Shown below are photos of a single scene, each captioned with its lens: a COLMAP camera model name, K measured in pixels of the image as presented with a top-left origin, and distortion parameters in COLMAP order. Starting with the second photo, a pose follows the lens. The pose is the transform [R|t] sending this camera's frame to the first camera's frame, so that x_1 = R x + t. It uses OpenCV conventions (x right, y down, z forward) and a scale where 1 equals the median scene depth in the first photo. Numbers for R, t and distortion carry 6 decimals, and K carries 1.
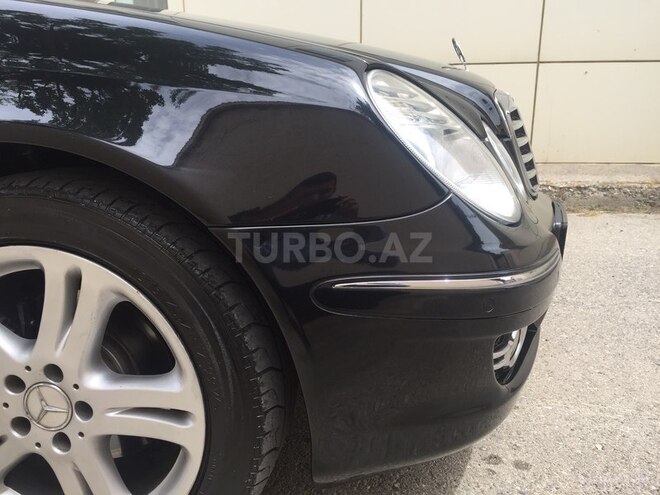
lens RADIAL K [[565.4, 0, 330.0], [0, 565.4, 247.5], [0, 0, 1]] dist [0.094983, -0.137312]
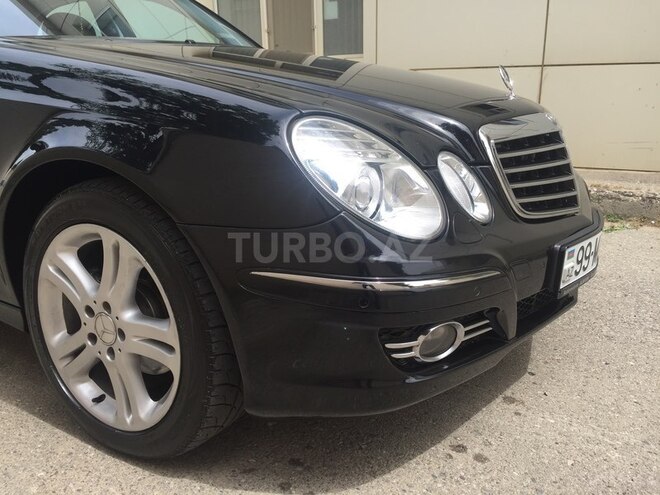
lens RADIAL K [[565.4, 0, 330.0], [0, 565.4, 247.5], [0, 0, 1]] dist [0.094983, -0.137312]
pose [[0.920940, 0.104468, -0.375442, 0.638130], [-0.097497, 0.994526, 0.037577, -0.059744], [0.377313, 0.001999, 0.926084, -0.206485]]
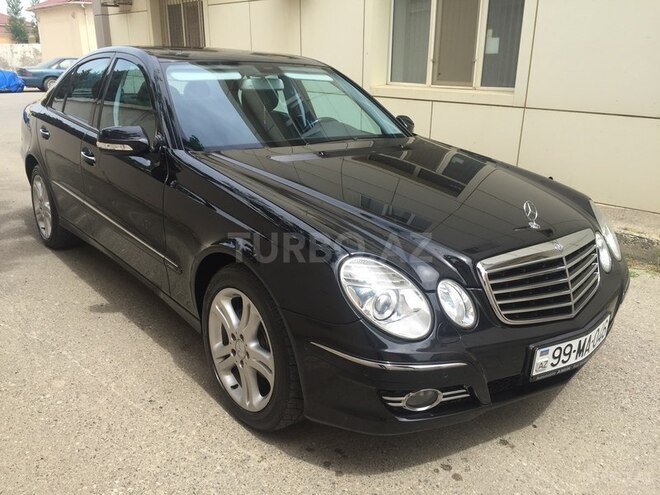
lens RADIAL K [[565.4, 0, 330.0], [0, 565.4, 247.5], [0, 0, 1]] dist [0.094983, -0.137312]
pose [[0.748683, 0.226024, -0.623207, 1.376640], [-0.191188, 0.973756, 0.123478, -0.594187], [0.634760, 0.026704, 0.772248, -0.791971]]
